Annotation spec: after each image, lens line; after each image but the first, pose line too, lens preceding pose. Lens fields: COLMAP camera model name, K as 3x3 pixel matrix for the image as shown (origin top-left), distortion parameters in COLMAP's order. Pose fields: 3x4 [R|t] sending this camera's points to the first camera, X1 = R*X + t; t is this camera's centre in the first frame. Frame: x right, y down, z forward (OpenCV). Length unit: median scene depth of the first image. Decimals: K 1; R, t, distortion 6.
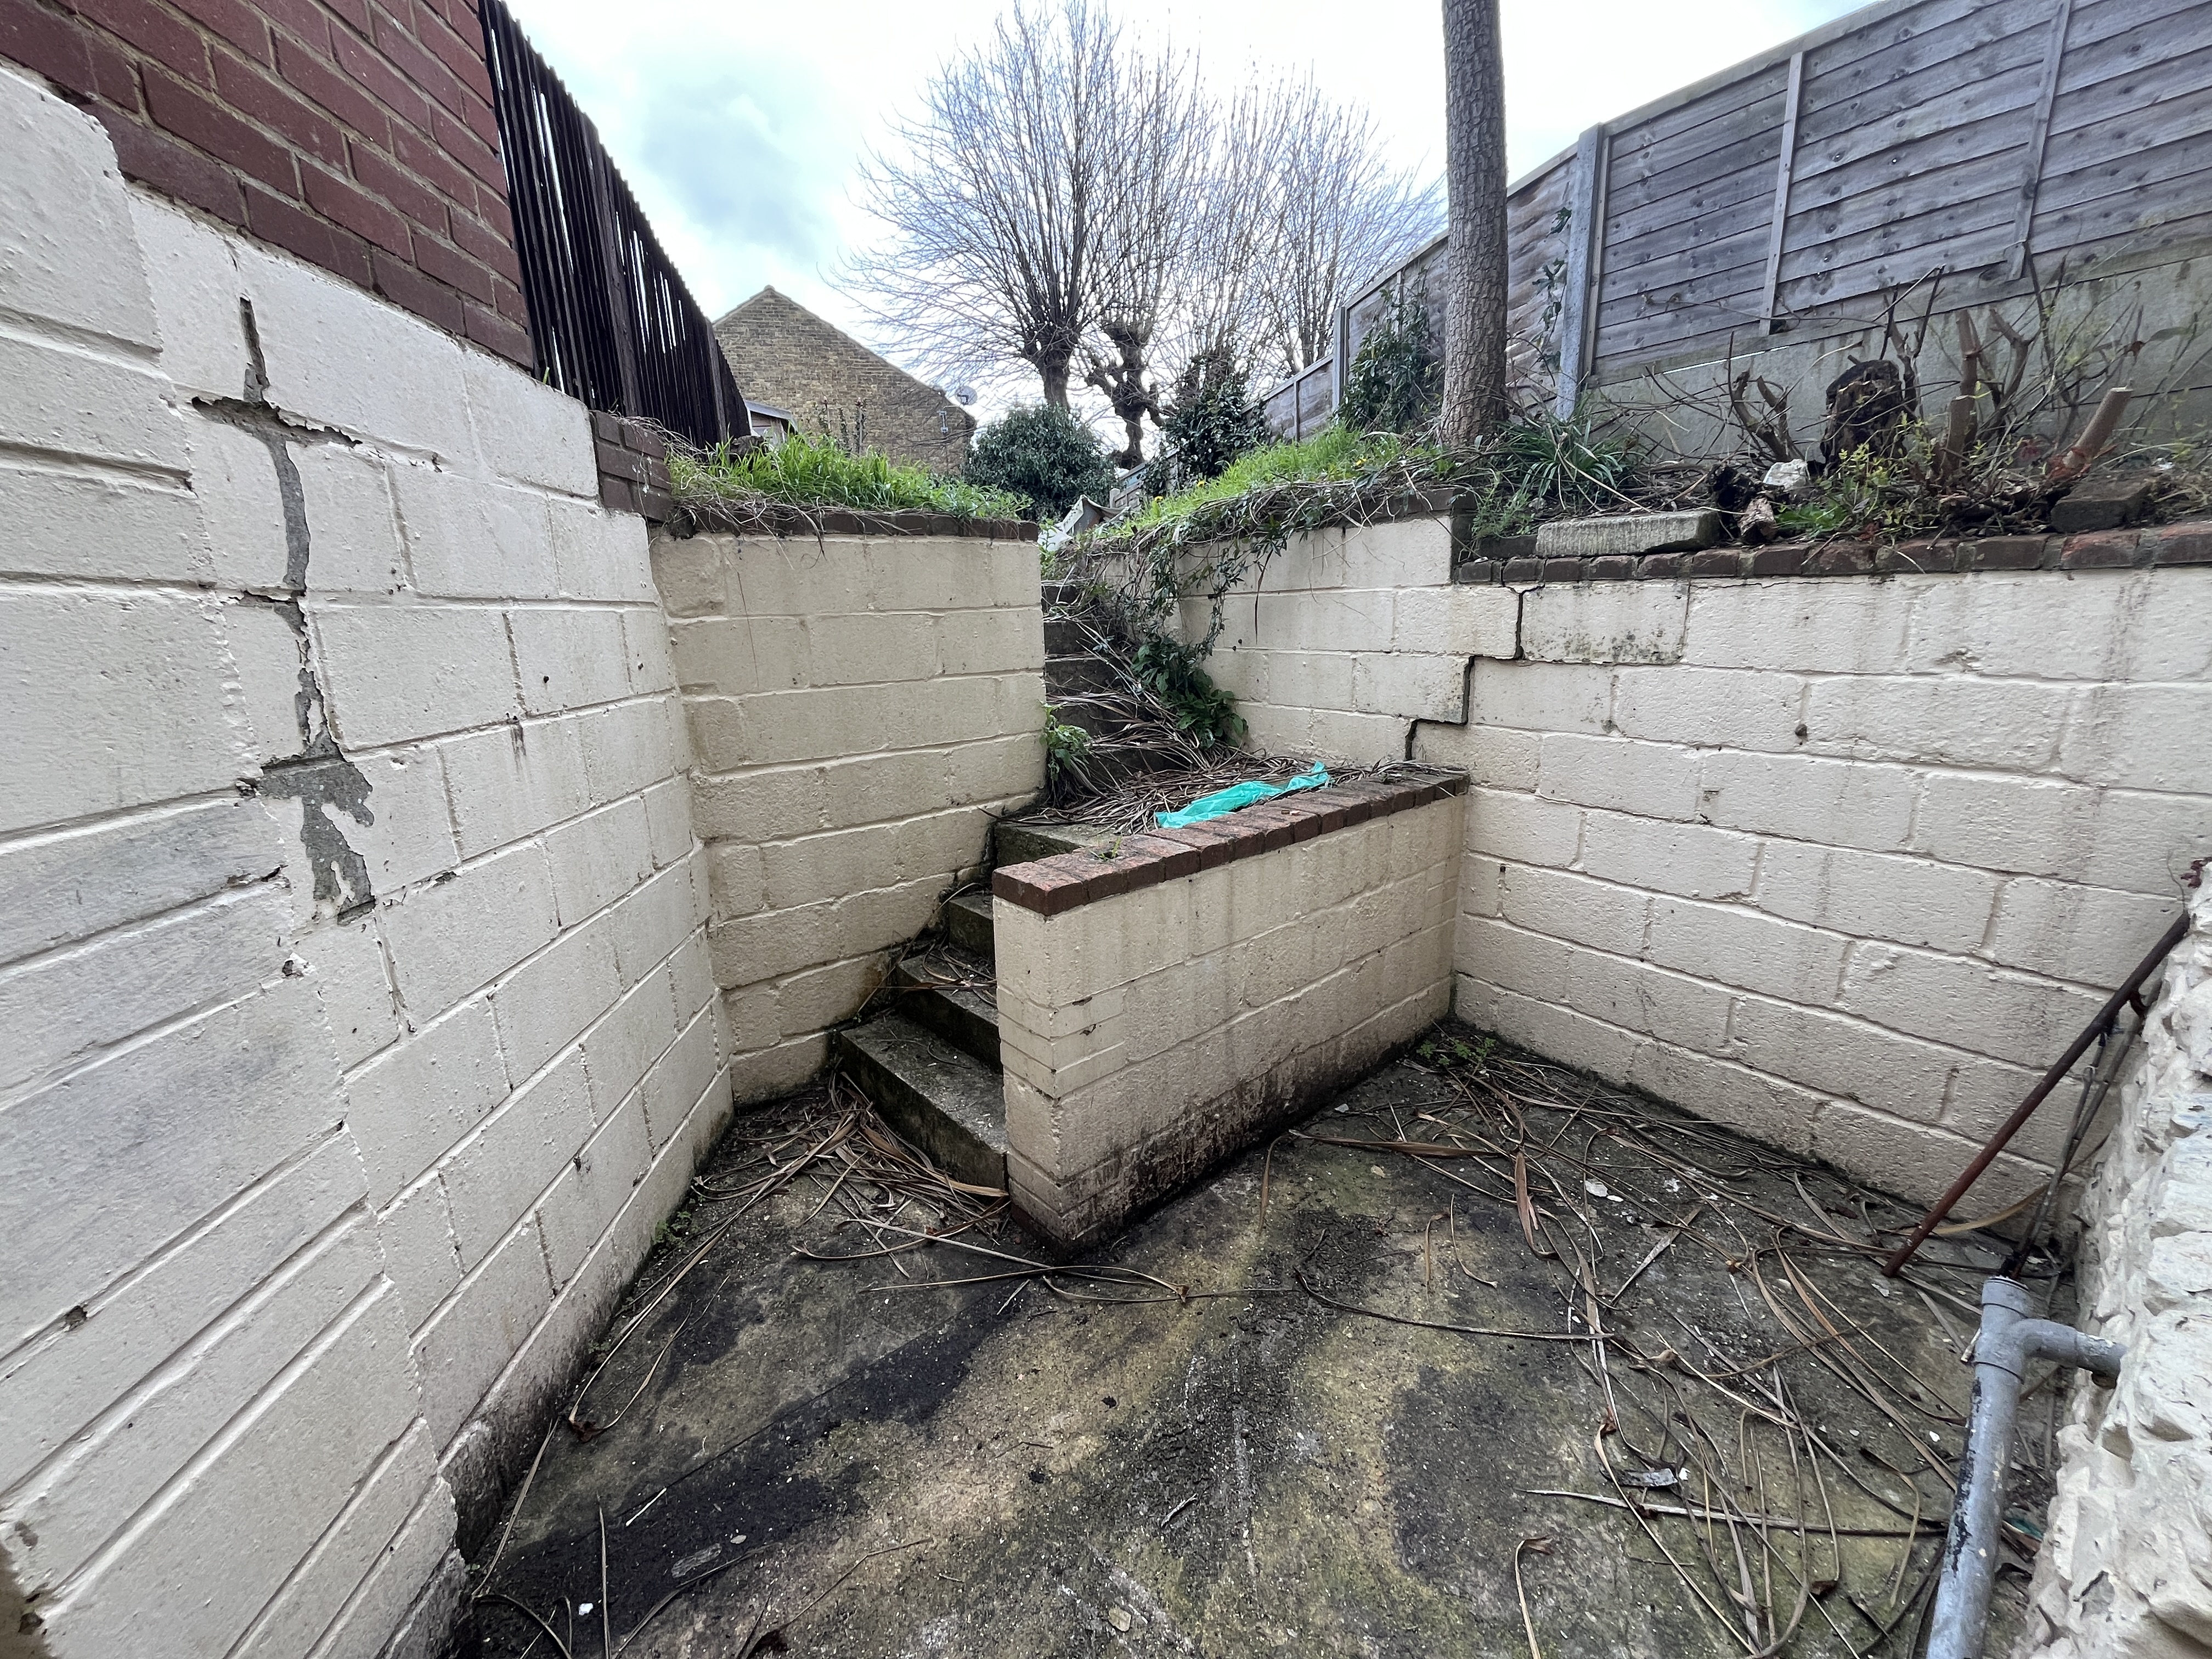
lens RADIAL K [[890.9, 0, 1096.9], [0, 890.9, 823.5], [0, 0, 1]] dist [-0.006463, -0.000016]
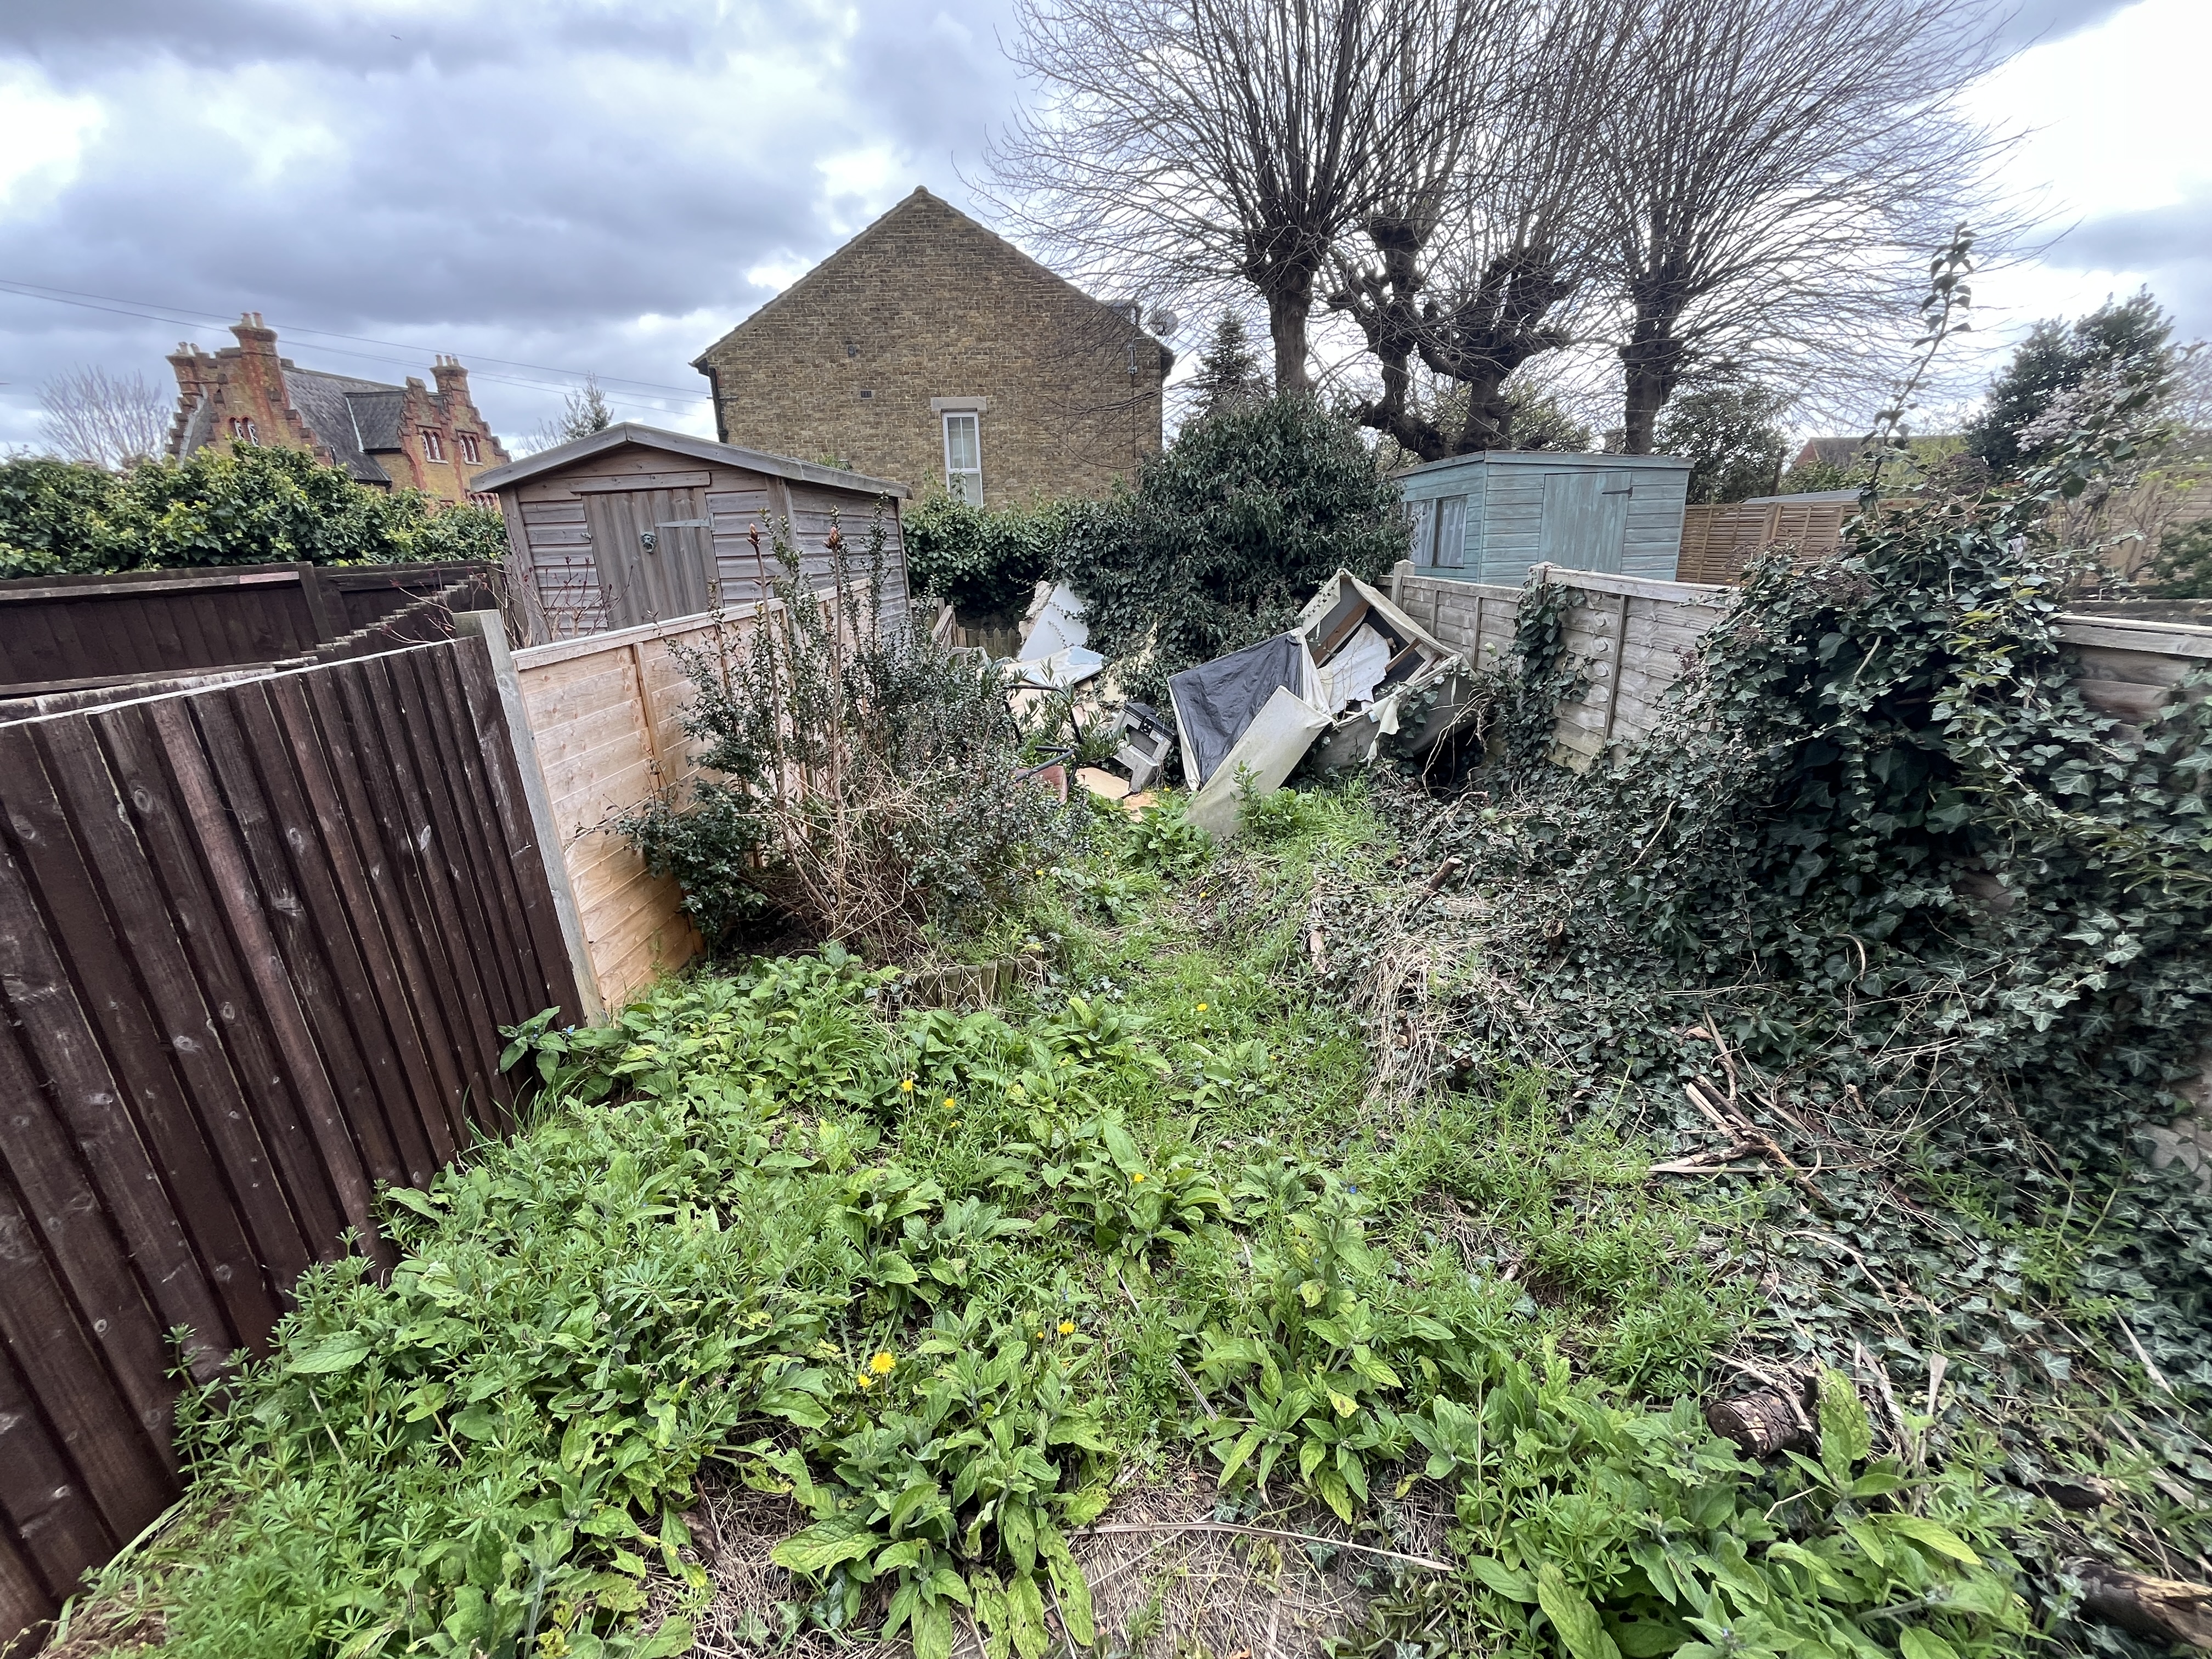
lens RADIAL K [[890.9, 0, 1096.9], [0, 890.9, 823.5], [0, 0, 1]] dist [-0.006463, -0.000016]
pose [[0.978334, 0.075045, -0.192952, -0.029367], [-0.055696, 0.993035, 0.103822, -0.163744], [0.199400, -0.090826, 0.975700, 0.257913]]
